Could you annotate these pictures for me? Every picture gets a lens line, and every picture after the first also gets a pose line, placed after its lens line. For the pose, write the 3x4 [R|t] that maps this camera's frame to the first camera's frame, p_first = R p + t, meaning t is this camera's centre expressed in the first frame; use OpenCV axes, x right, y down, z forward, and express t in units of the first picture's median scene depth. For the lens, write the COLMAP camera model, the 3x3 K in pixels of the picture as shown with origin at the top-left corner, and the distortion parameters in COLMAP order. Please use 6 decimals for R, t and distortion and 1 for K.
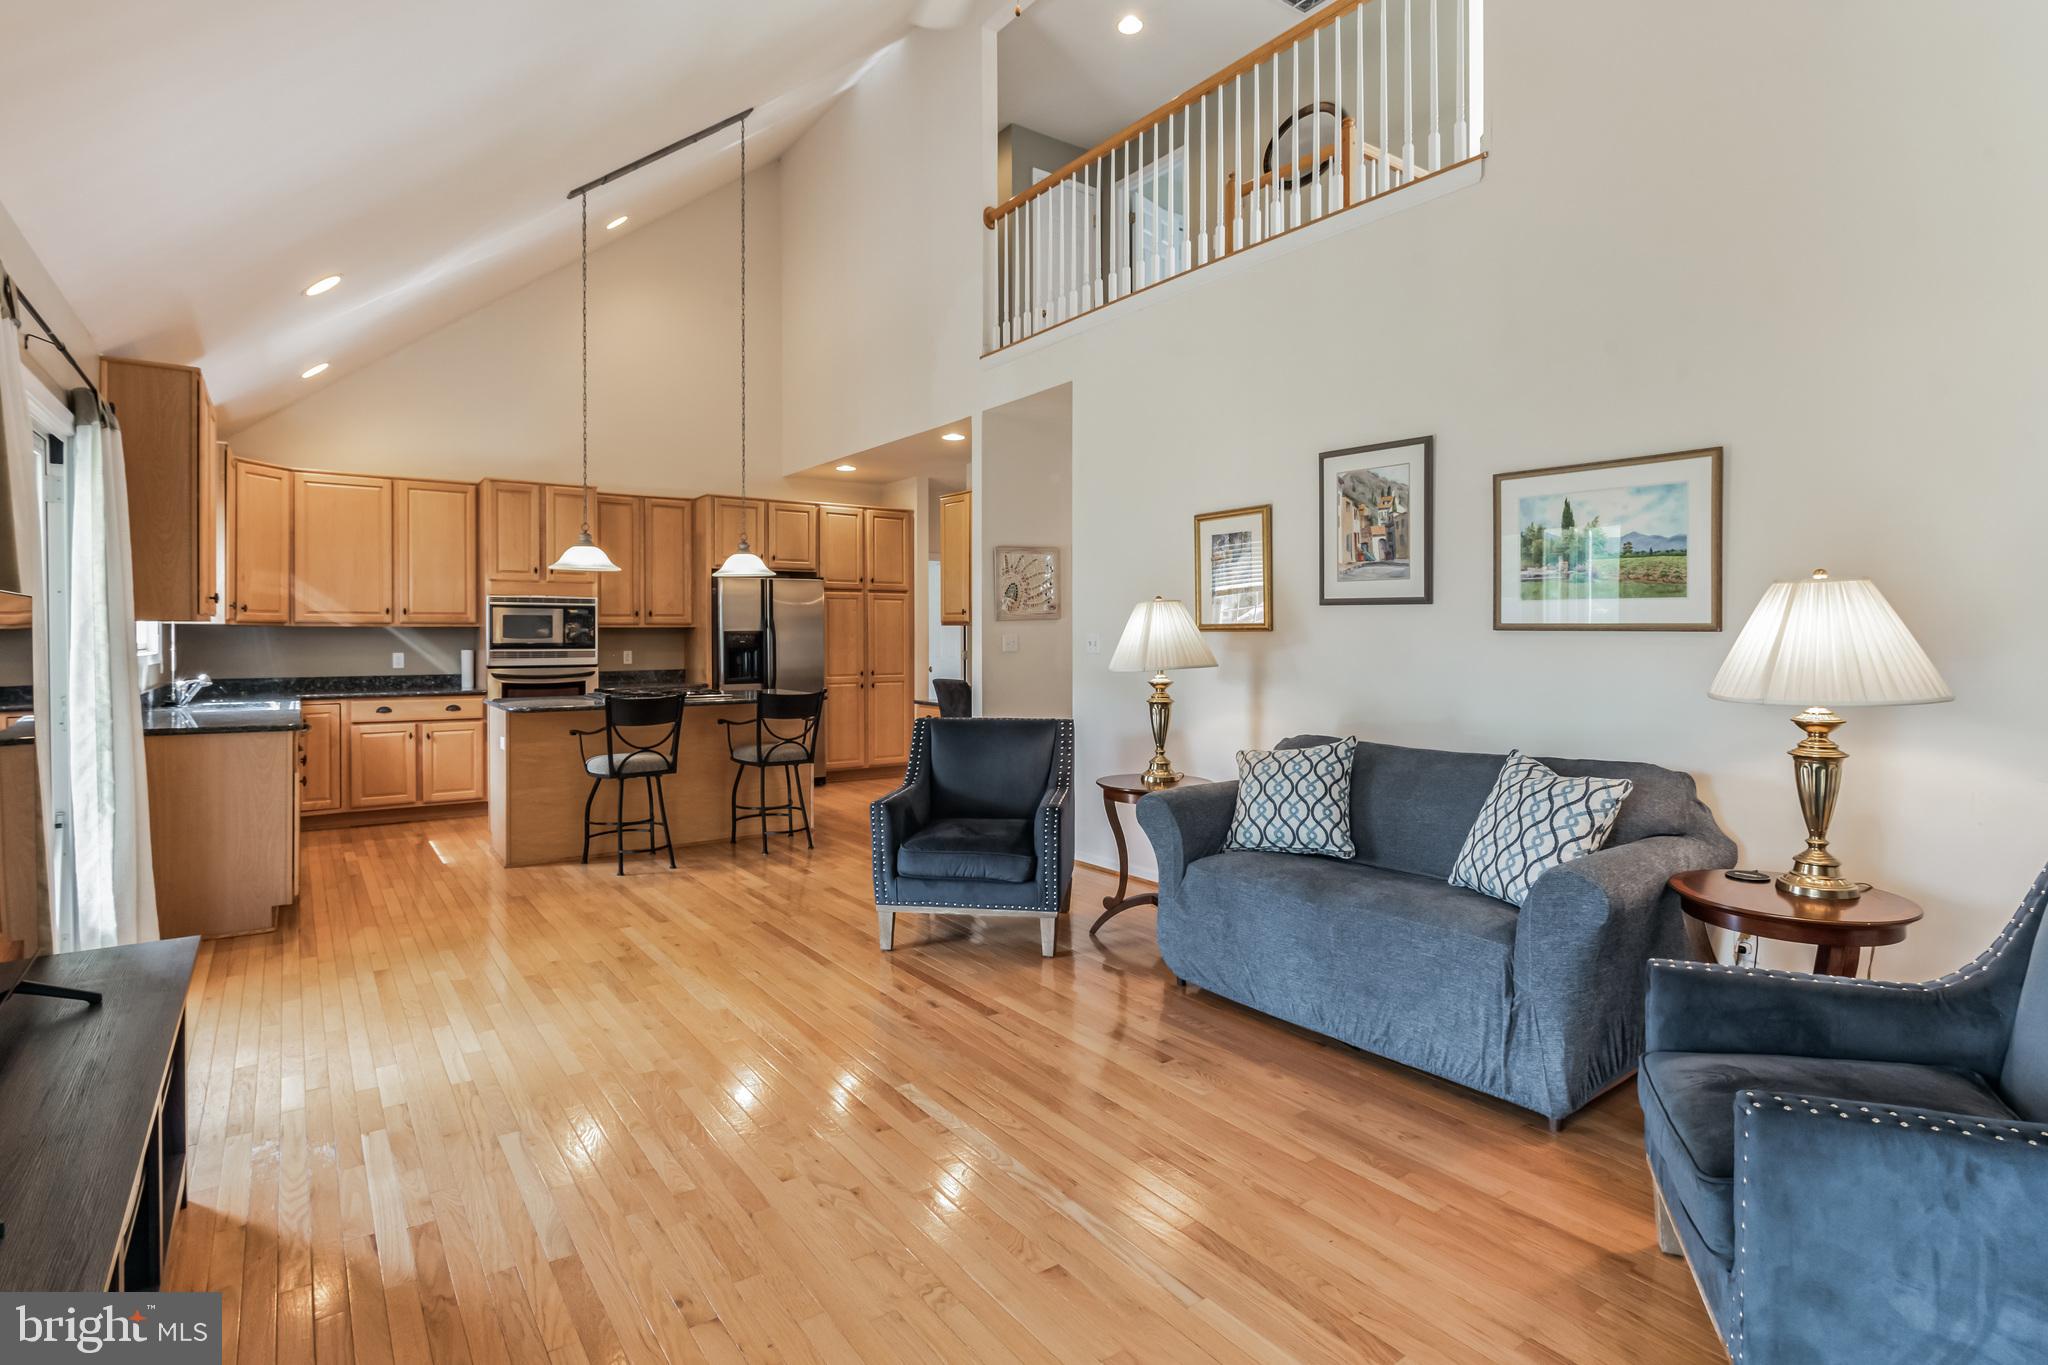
lens RADIAL K [[1030.6, 0, 1038.1], [0, 1030.6, 631.1], [0, 0, 1]] dist [-0.003775, 0.001157]
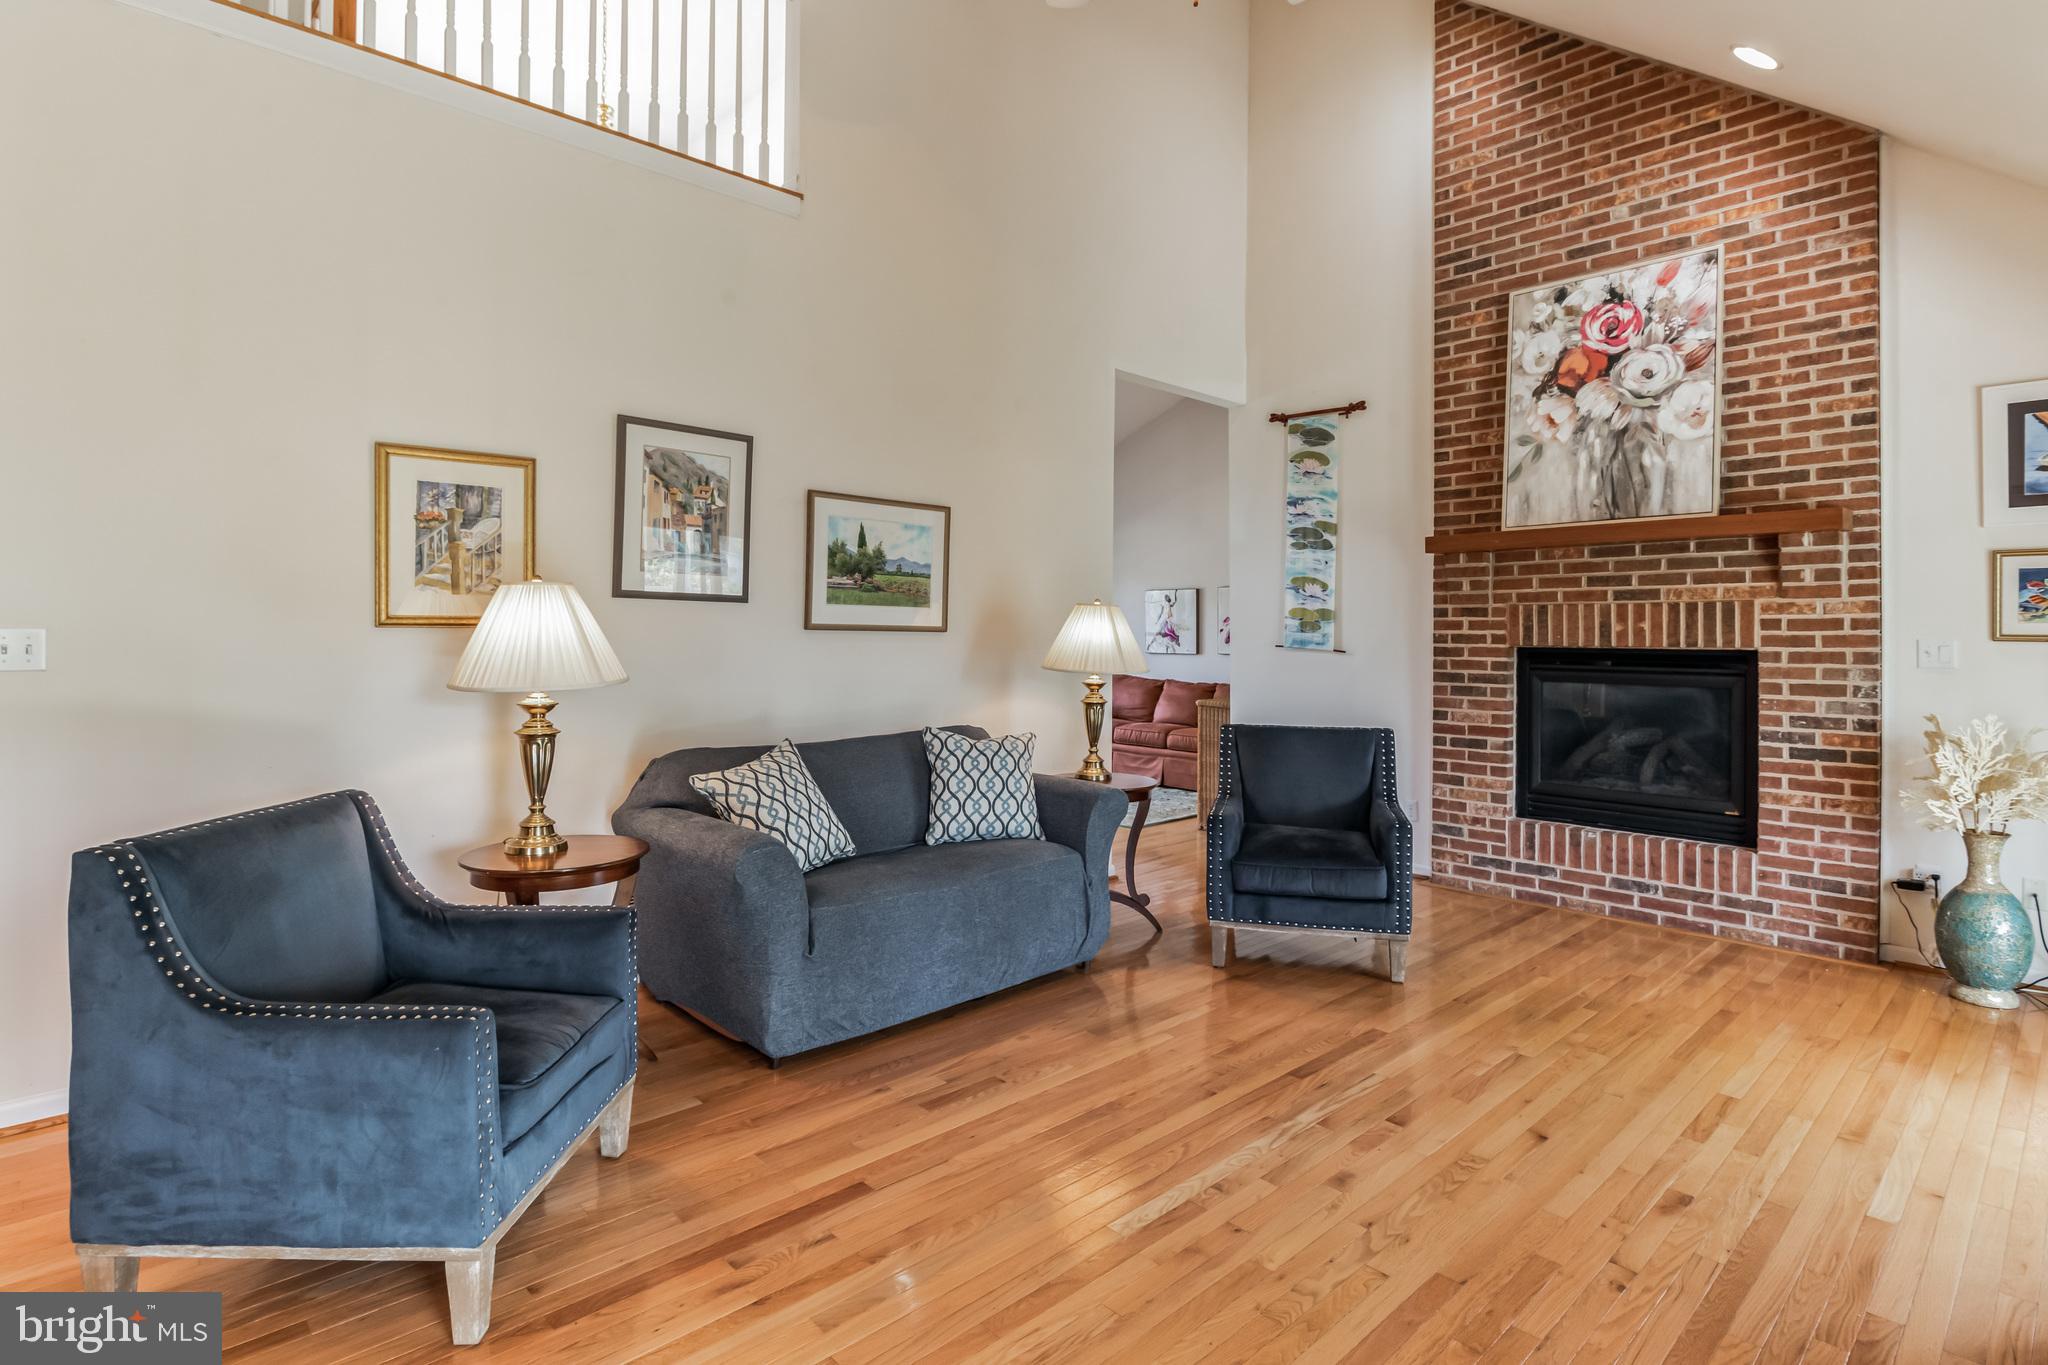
lens RADIAL K [[1030.6, 0, 1004.9], [0, 1030.6, 637.5], [0, 0, 1]] dist [-0.003775, 0.001157]
pose [[-0.113562, -0.009418, 0.993486, -0.764149], [-0.011007, 0.999906, 0.008221, -0.004568], [-0.993470, -0.010001, -0.113655, 1.020639]]
